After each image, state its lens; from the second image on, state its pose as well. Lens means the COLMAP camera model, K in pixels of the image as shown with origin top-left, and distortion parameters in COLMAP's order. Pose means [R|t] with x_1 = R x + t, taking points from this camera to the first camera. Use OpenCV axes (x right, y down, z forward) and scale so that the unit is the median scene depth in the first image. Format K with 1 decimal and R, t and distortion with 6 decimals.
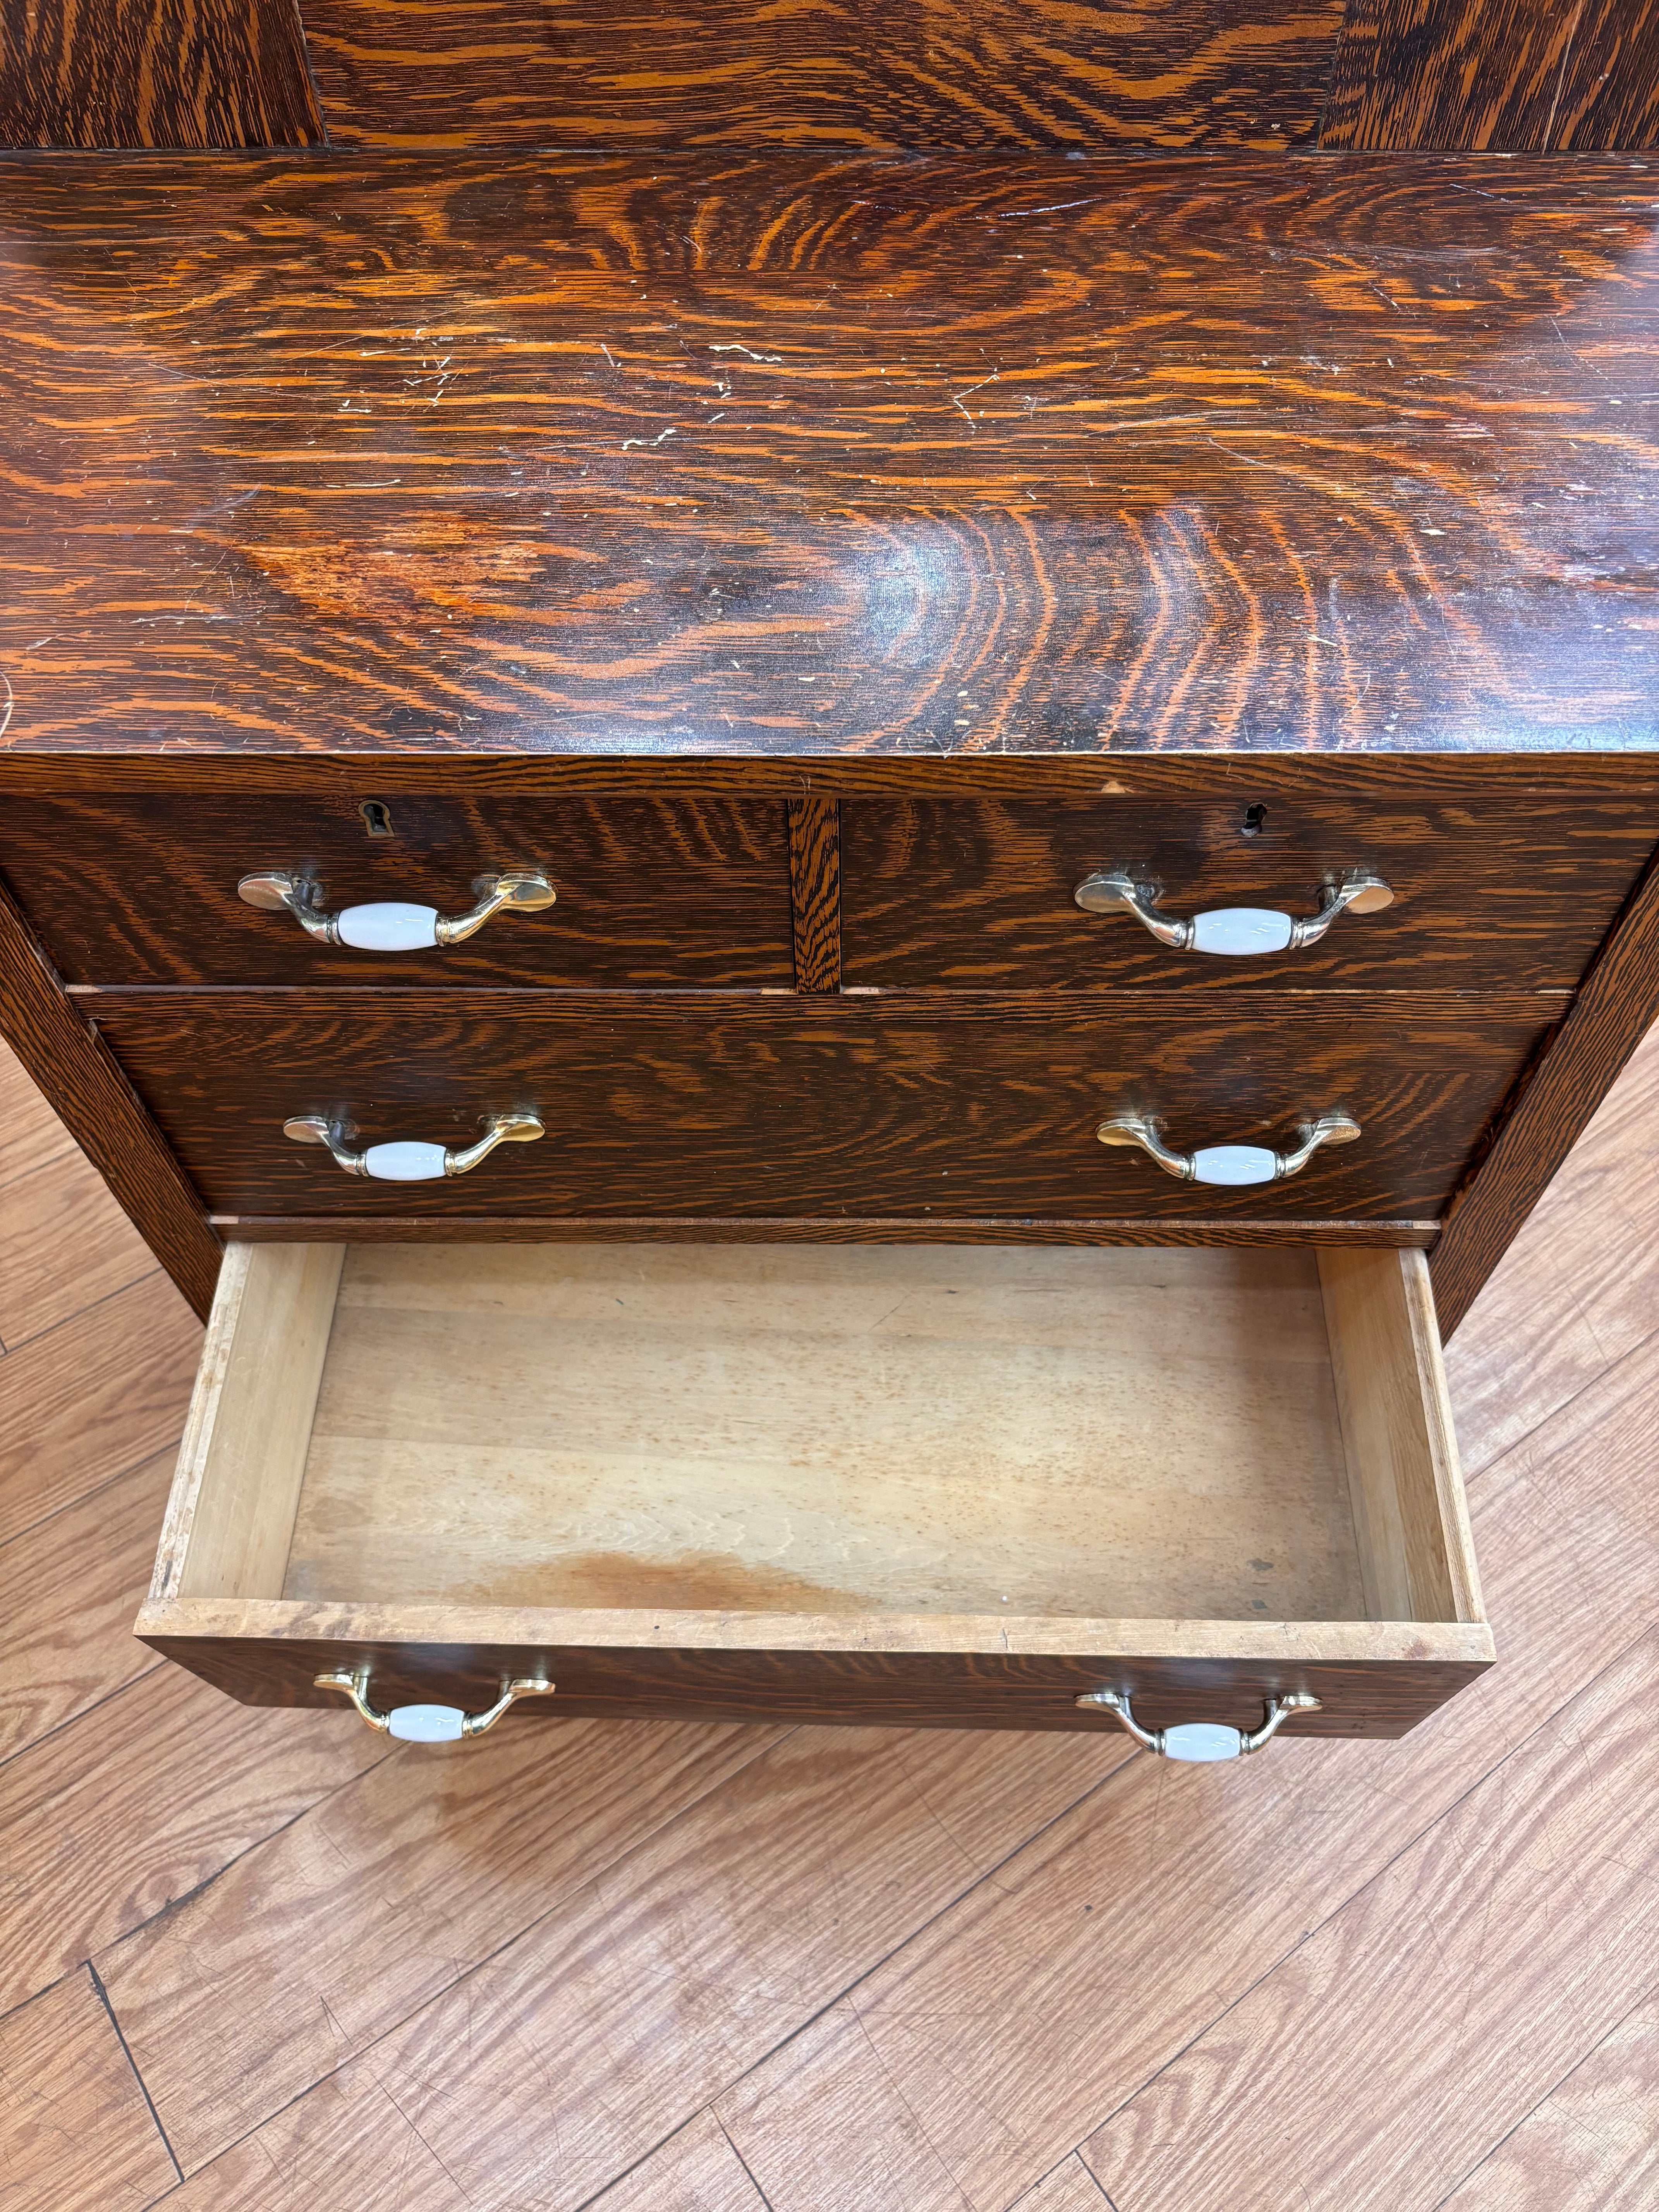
lens RADIAL K [[1675.5, 0, 845.4], [0, 1675.5, 1110.0], [0, 0, 1]] dist [0.062686, -0.087475]
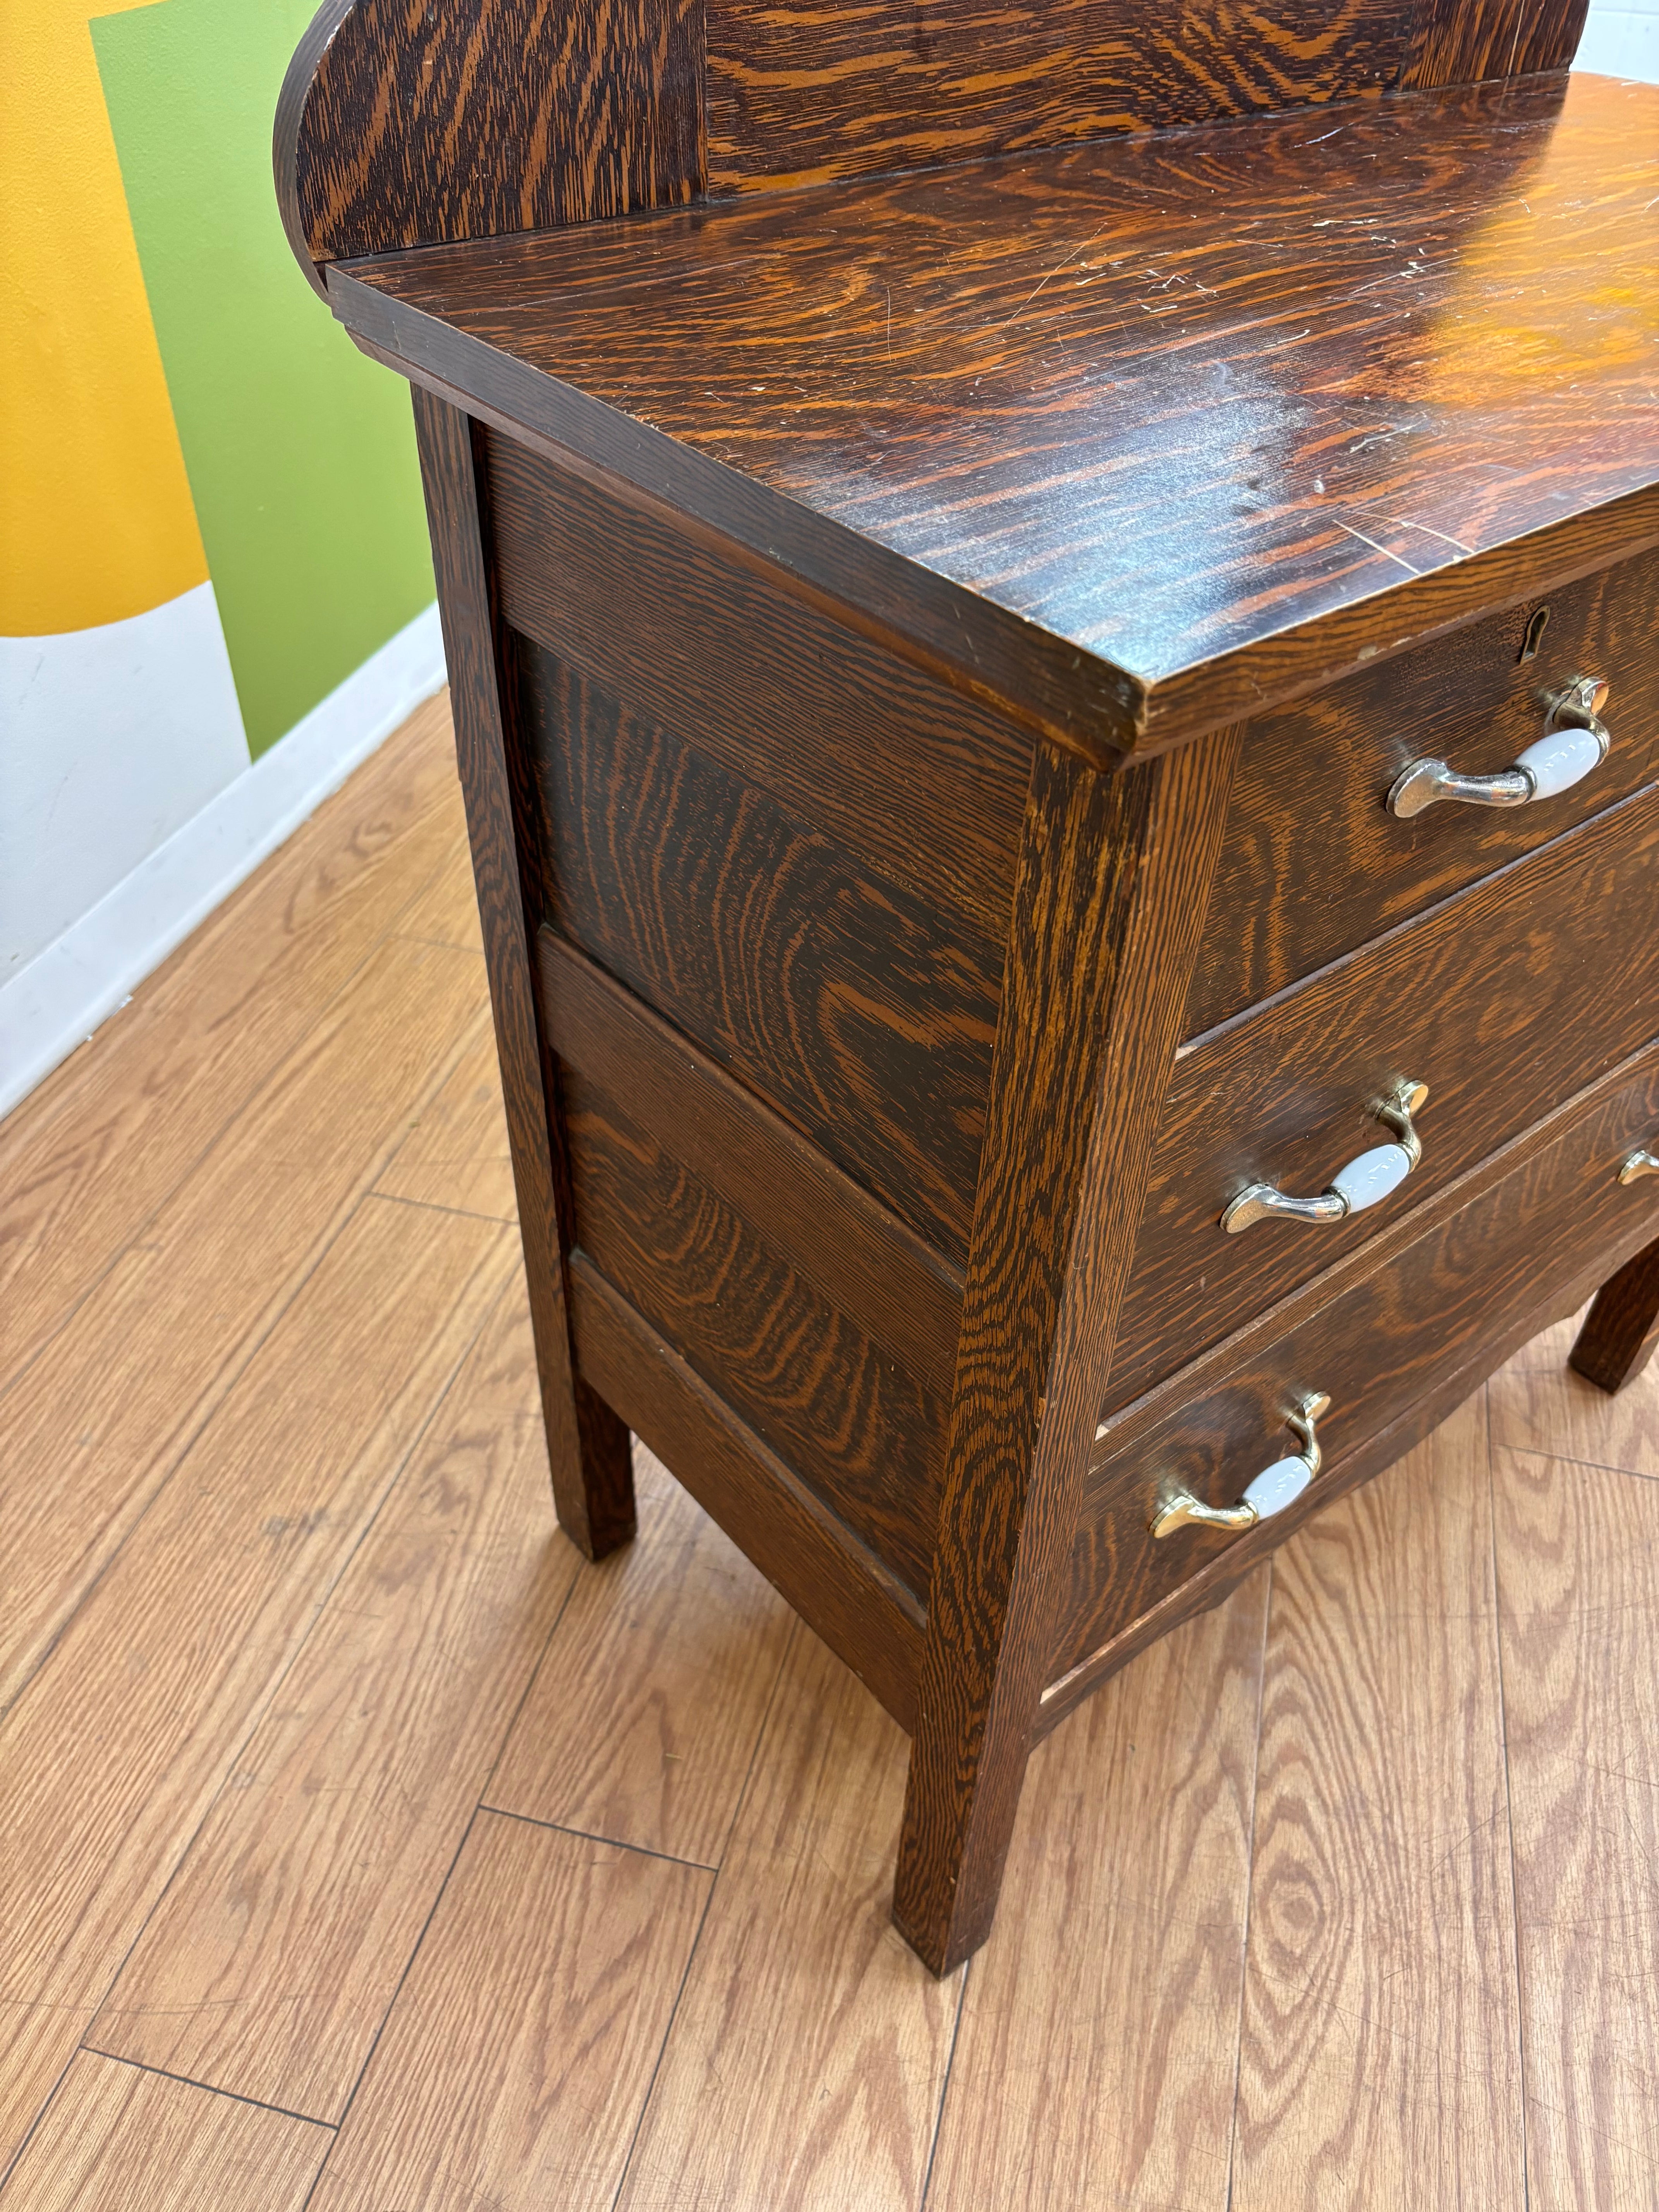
lens RADIAL K [[1675.5, 0, 845.4], [0, 1675.5, 1110.0], [0, 0, 1]] dist [0.062686, -0.087475]
pose [[0.769035, -0.398281, 0.499957, -0.903410], [0.509190, 0.854530, -0.102493, -0.046186], [-0.386408, 0.333394, 0.859964, 0.394729]]
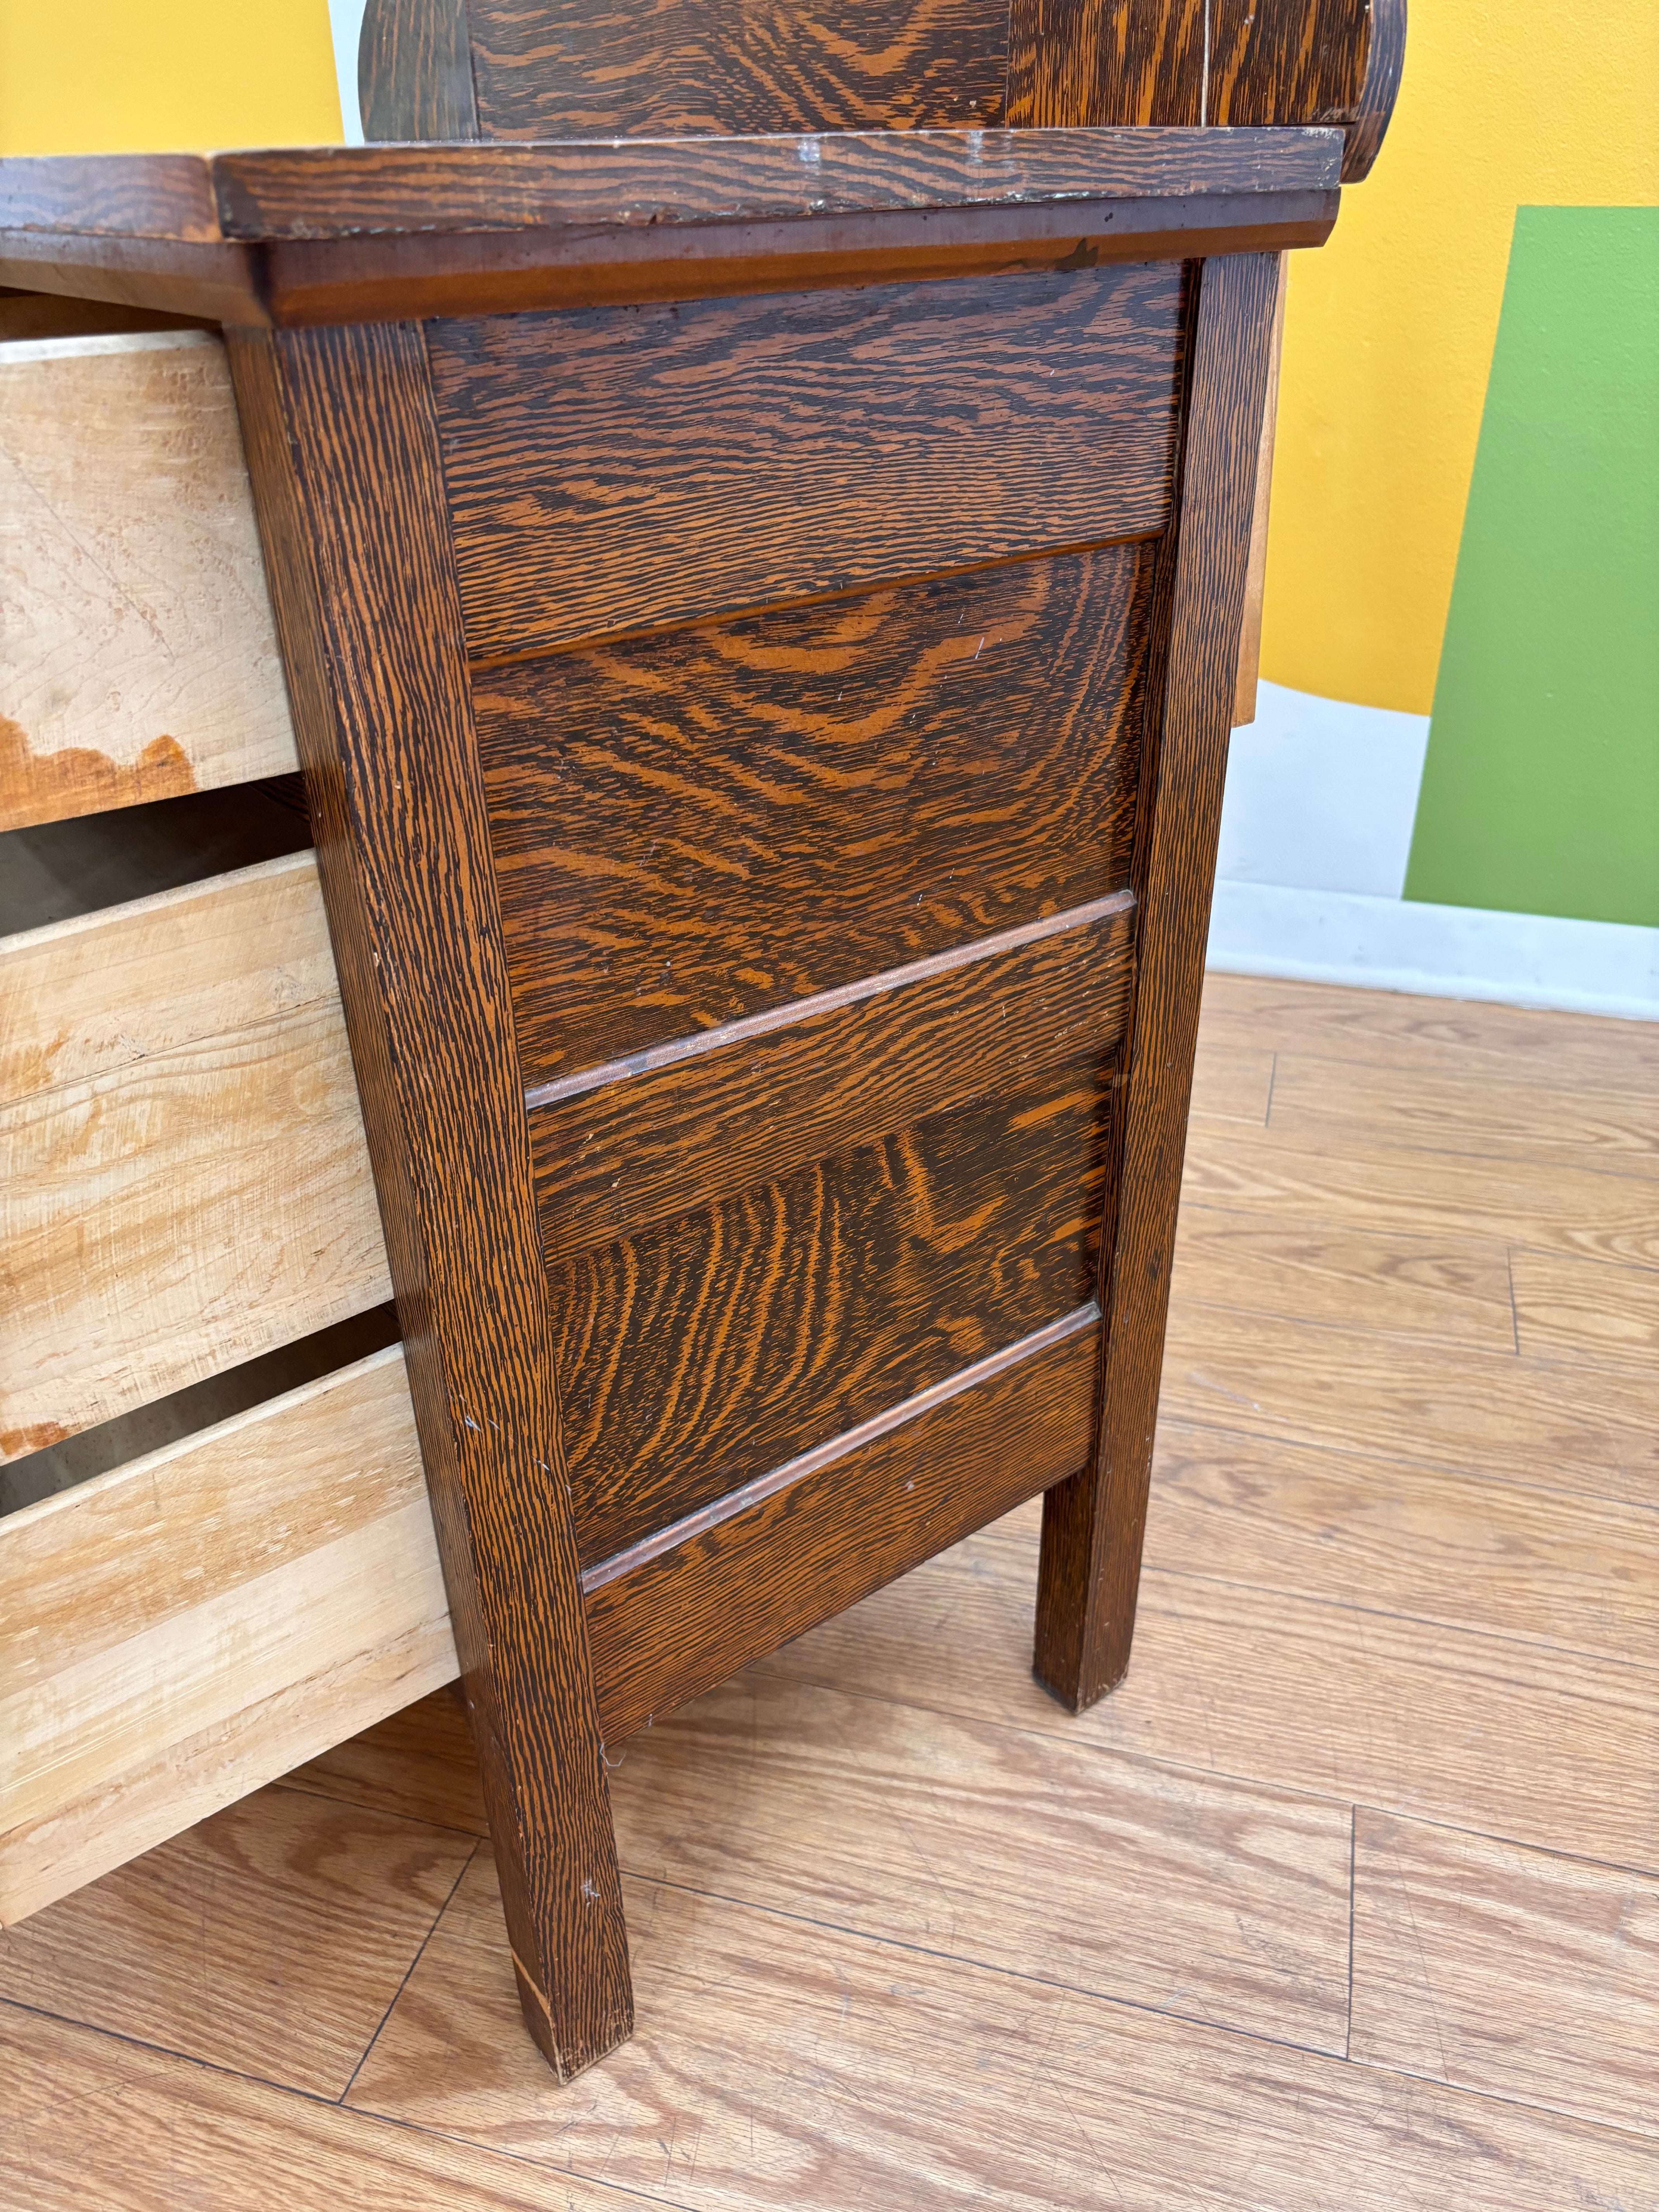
lens RADIAL K [[1678.8, 0, 833.7], [0, 1678.8, 1117.4], [0, 0, 1]] dist [0.065241, -0.089277]
pose [[0.613027, 0.387889, -0.688288, 1.065887], [-0.644203, 0.749754, -0.151235, 0.007262], [0.457384, 0.536108, 0.709498, 0.630641]]
